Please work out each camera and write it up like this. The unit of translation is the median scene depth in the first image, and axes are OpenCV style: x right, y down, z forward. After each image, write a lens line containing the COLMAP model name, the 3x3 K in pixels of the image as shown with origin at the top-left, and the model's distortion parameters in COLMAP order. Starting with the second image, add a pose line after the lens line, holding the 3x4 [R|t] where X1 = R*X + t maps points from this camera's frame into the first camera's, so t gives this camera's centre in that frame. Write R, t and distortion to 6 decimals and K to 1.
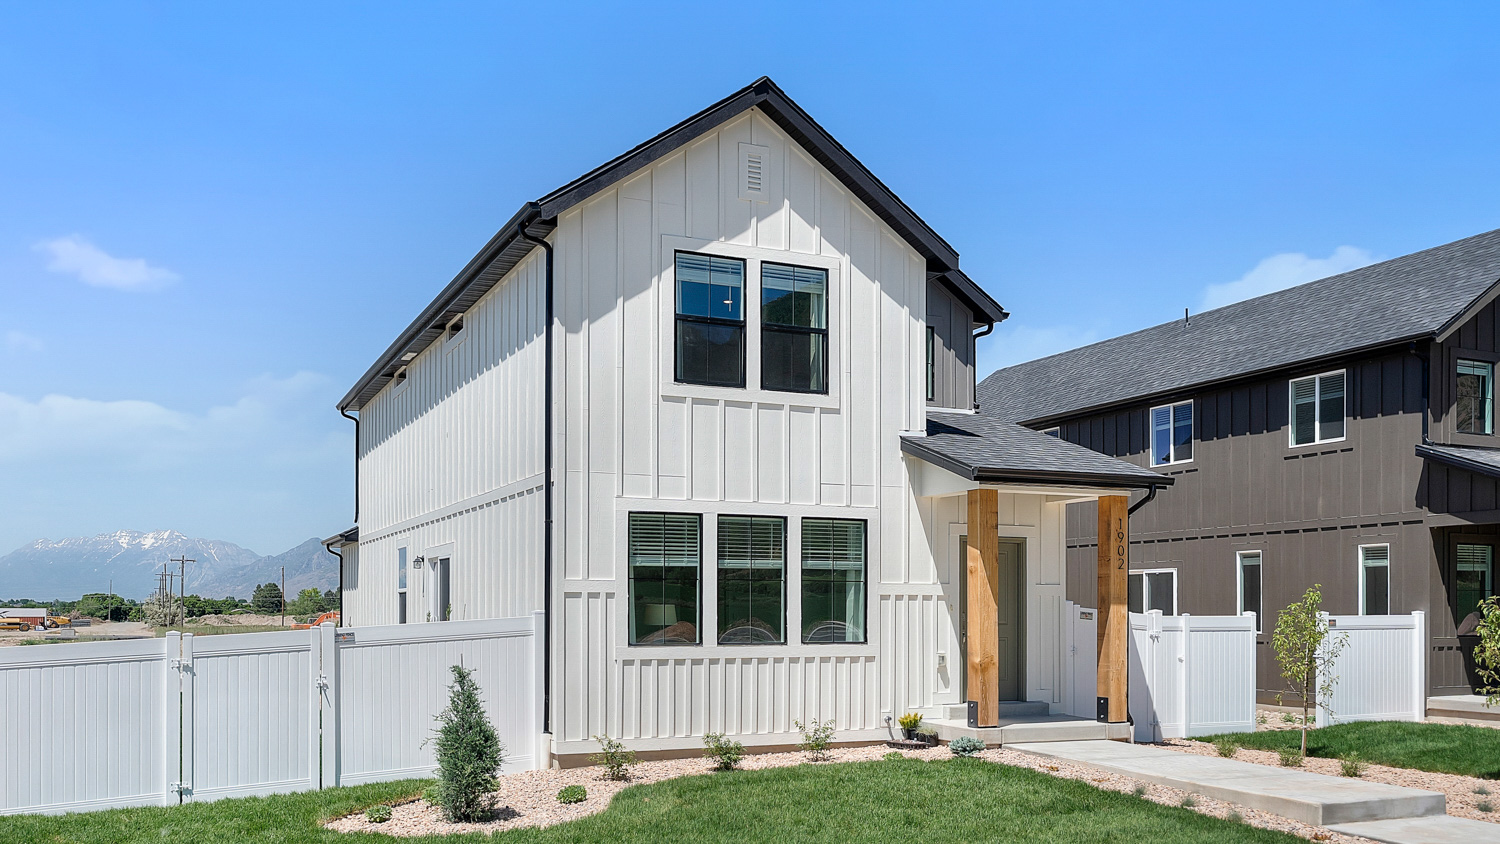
lens RADIAL K [[1327.6, 0, 748.1], [0, 1327.6, 480.2], [0, 0, 1]] dist [0.001318, 0.001625]
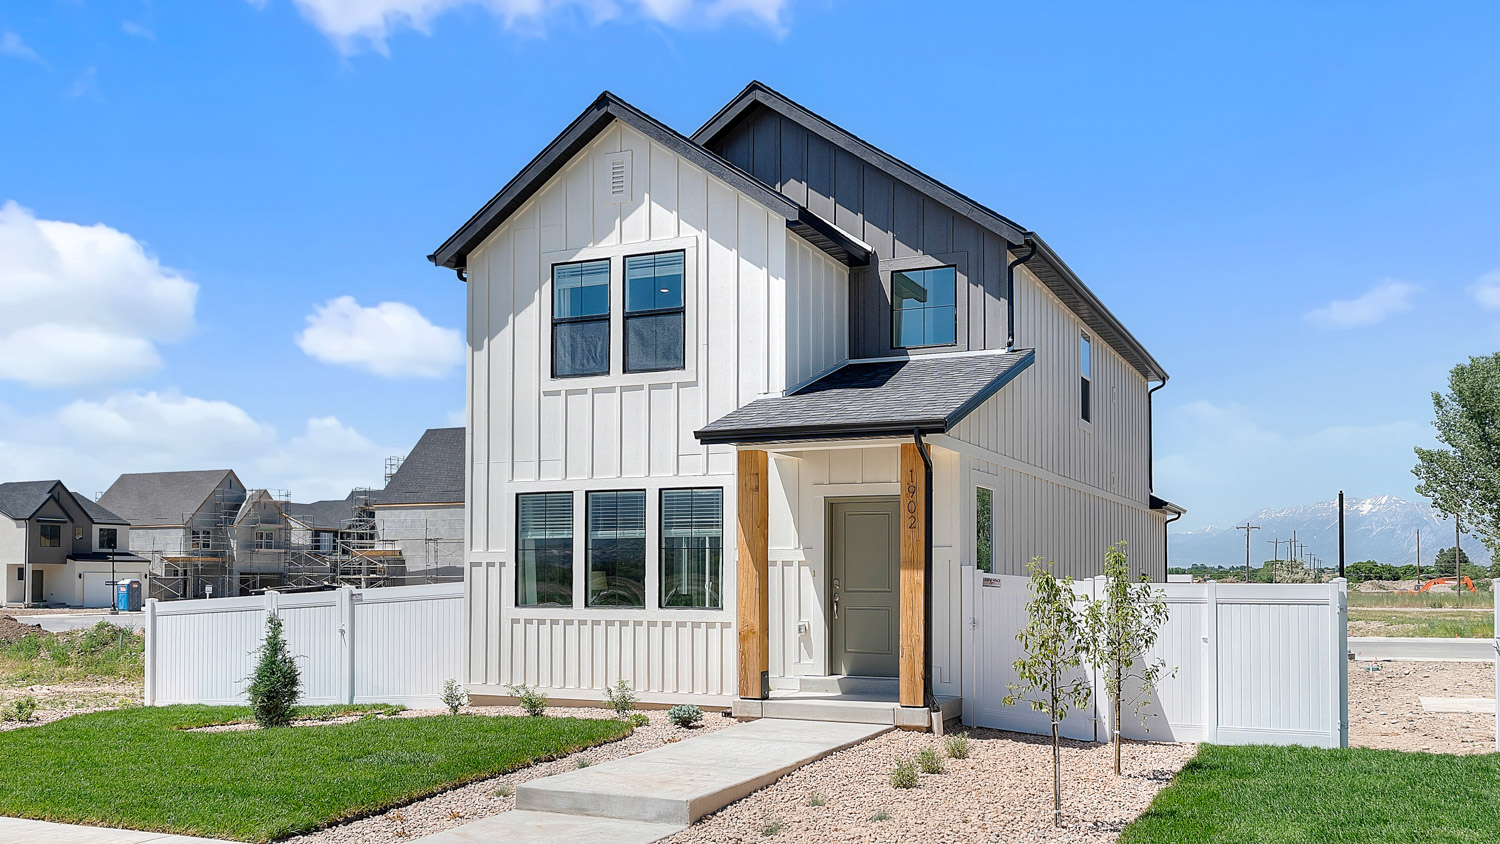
lens RADIAL K [[1304.3, 0, 750.0], [0, 1304.3, 422.0], [0, 0, 1]] dist [-0.005751, -0.000329]
pose [[0.646992, -0.090640, -0.757090, 0.887114], [0.075480, 0.995646, -0.054697, 0.037629], [0.758751, -0.021757, 0.651017, 0.382105]]
